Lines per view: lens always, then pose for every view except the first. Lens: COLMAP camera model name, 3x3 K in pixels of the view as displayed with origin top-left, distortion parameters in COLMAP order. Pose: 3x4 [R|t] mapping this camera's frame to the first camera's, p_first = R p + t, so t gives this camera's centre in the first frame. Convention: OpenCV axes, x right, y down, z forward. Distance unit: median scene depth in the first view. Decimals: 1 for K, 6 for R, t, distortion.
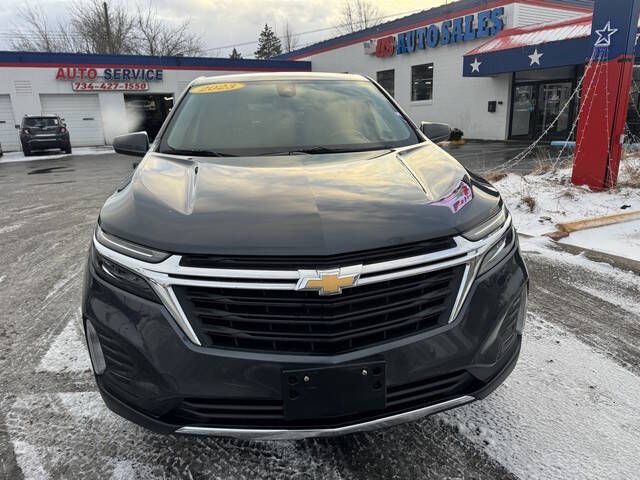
lens RADIAL K [[453.0, 0, 317.2], [0, 453.0, 241.6], [0, 0, 1]] dist [0.044709, -0.047163]
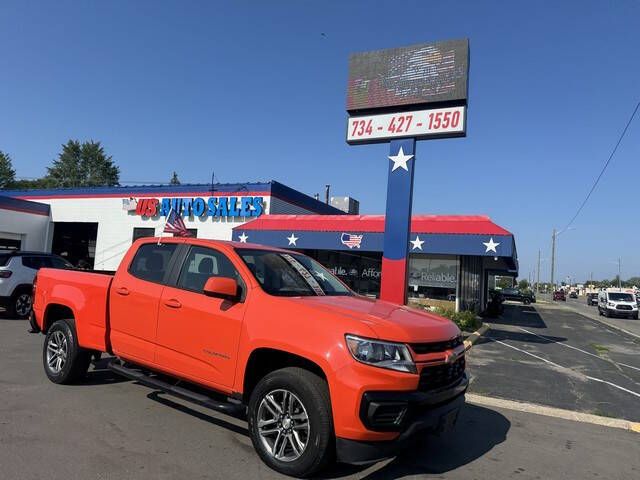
lens RADIAL K [[453.0, 0, 324.7], [0, 453.0, 249.0], [0, 0, 1]] dist [0.044709, -0.047163]
pose [[0.809367, 0.120673, 0.574773, -0.110635], [0.067095, 0.953258, -0.294615, -0.001452], [-0.583459, 0.277016, 0.763439, -0.002743]]
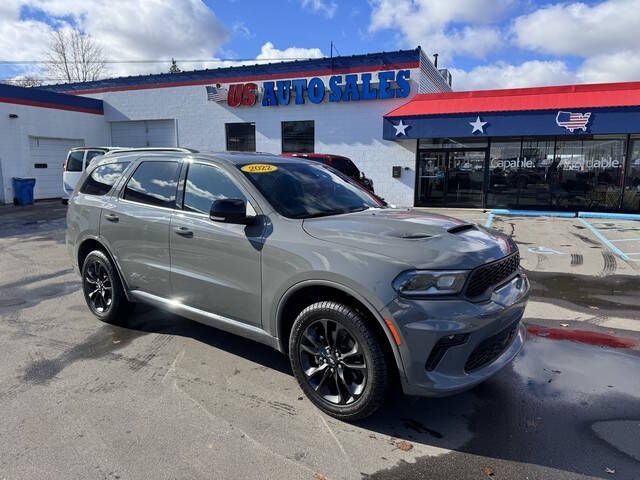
lens RADIAL K [[453.0, 0, 319.2], [0, 453.0, 250.9], [0, 0, 1]] dist [0.044709, -0.047163]
pose [[0.805201, -0.070750, 0.588766, -0.244024], [0.128108, 0.990166, -0.056217, -0.084813], [-0.578999, 0.120692, 0.806346, 0.293972]]
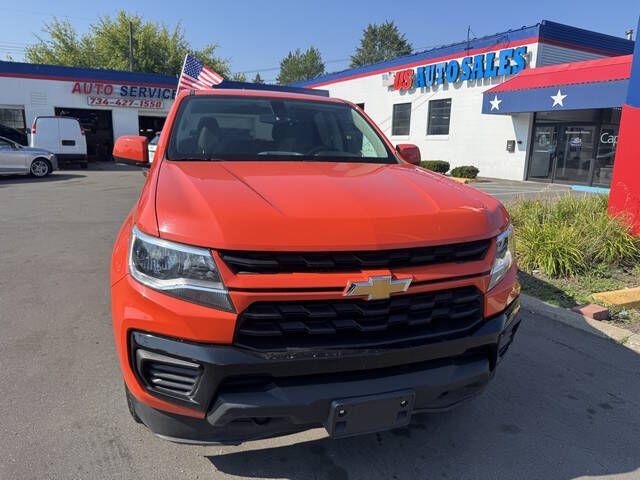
lens RADIAL K [[453.0, 0, 318.0], [0, 453.0, 241.8], [0, 0, 1]] dist [0.044709, -0.047163]
pose [[0.997643, 0.064311, -0.023948, 0.010457], [-0.065531, 0.996378, -0.054197, -0.011668], [0.020376, 0.055639, 0.998243, 0.031936]]
